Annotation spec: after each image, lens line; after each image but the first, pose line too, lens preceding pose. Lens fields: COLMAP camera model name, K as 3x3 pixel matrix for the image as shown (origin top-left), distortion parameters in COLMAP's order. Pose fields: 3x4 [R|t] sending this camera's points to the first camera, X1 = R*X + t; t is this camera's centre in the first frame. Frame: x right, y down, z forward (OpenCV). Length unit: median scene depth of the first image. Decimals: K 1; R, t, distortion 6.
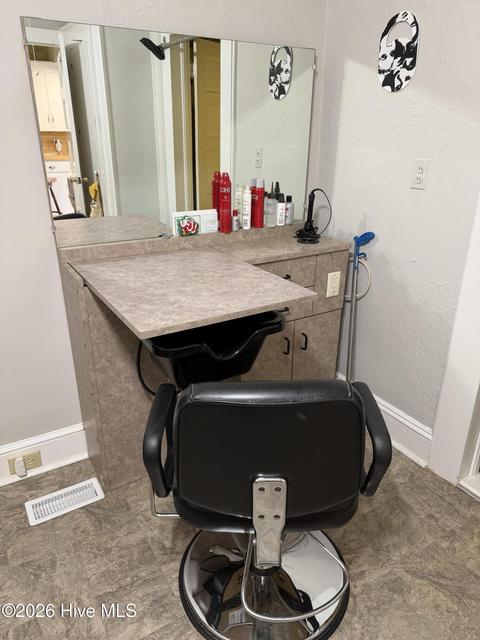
lens RADIAL K [[458.9, 0, 240.0], [0, 458.9, 320.0], [0, 0, 1]] dist [0.006433, -0.004197]
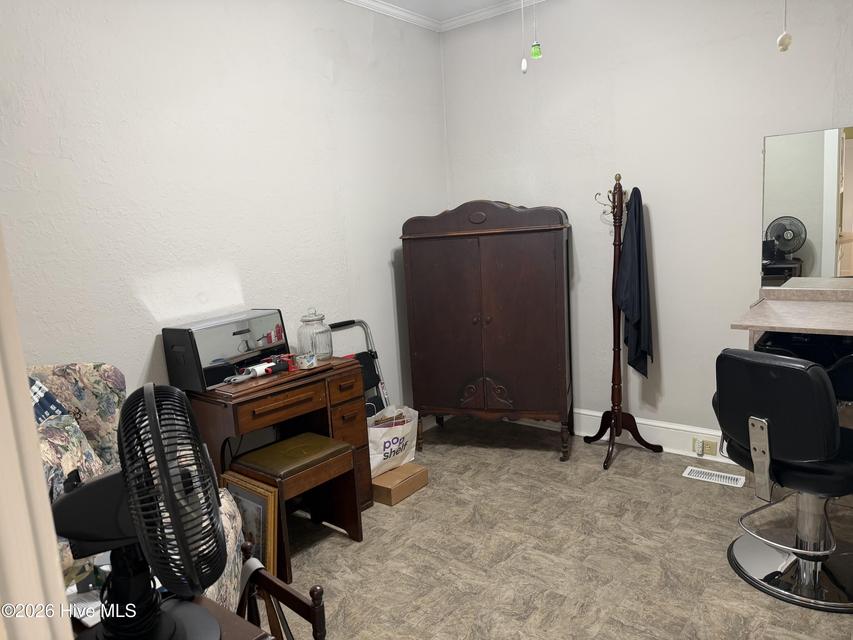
lens RADIAL K [[611.6, 0, 426.5], [0, 611.6, 320.0], [0, 0, 1]] dist [0.006433, -0.004197]
pose [[0.346951, 0.113966, -0.930933, 0.943448], [-0.300554, 0.953753, 0.004746, 0.219574], [0.888421, 0.278149, 0.365159, -0.494626]]
